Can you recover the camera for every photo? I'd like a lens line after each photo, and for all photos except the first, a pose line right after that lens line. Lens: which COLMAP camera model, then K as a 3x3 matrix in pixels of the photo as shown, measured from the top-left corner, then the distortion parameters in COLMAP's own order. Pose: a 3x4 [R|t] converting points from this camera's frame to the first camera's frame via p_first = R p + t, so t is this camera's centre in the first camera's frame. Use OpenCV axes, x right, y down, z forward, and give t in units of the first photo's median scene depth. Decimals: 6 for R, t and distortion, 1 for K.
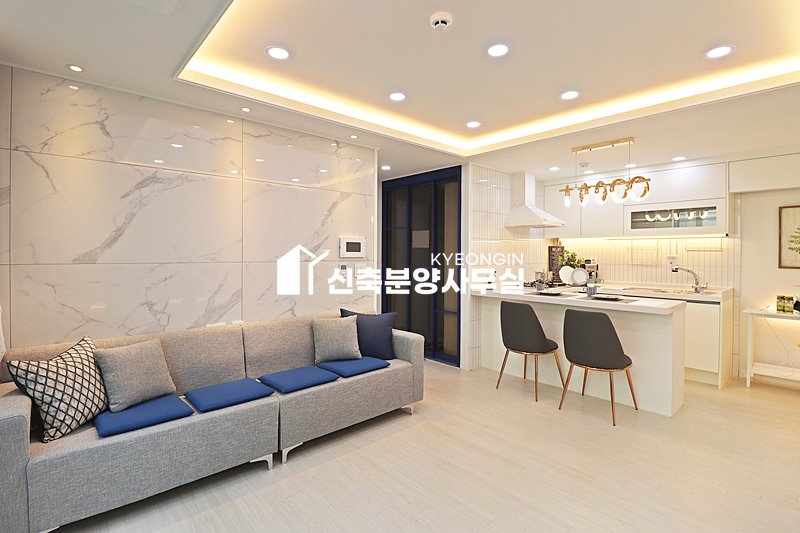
lens RADIAL K [[383.3, 0, 402.5], [0, 383.3, 258.4], [0, 0, 1]] dist [0.000348, -0.014604]
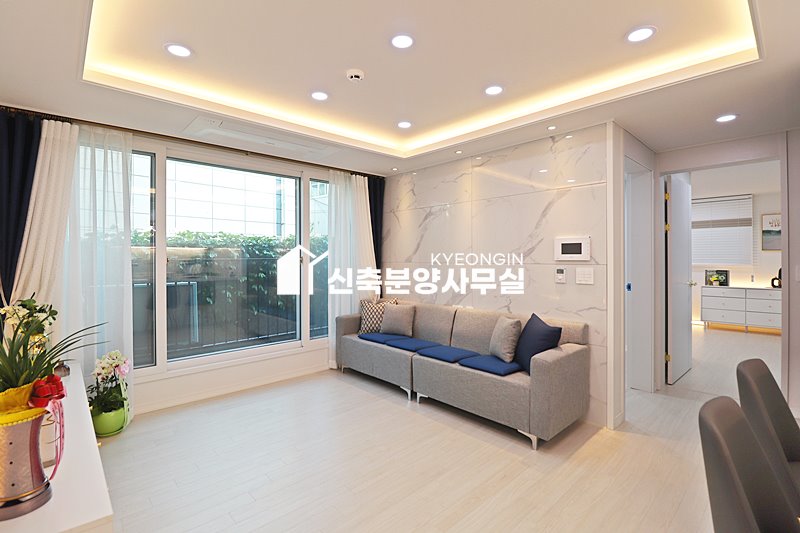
lens RADIAL K [[372.5, 0, 398.3], [0, 372.5, 258.8], [0, 0, 1]] dist [-0.000221, -0.012899]
pose [[0.007182, 0.000184, -0.999974, 0.731071], [-0.010156, 0.999948, 0.000111, -0.002774], [0.999923, 0.010155, 0.007184, 0.612683]]
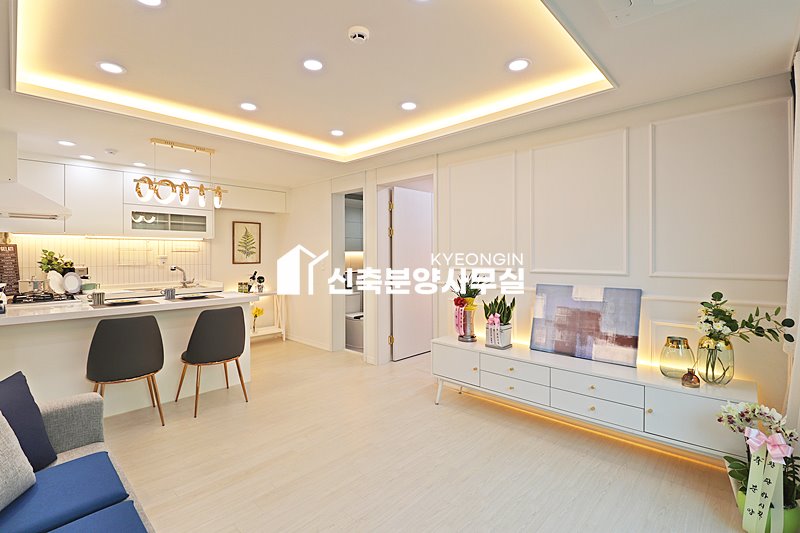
lens RADIAL K [[372.5, 0, 398.3], [0, 372.5, 258.8], [0, 0, 1]] dist [-0.000221, -0.012899]
pose [[-0.072417, -0.014356, 0.997271, -0.512626], [0.016166, 0.999748, 0.015565, -0.006506], [-0.997243, 0.017249, -0.072167, 0.526028]]
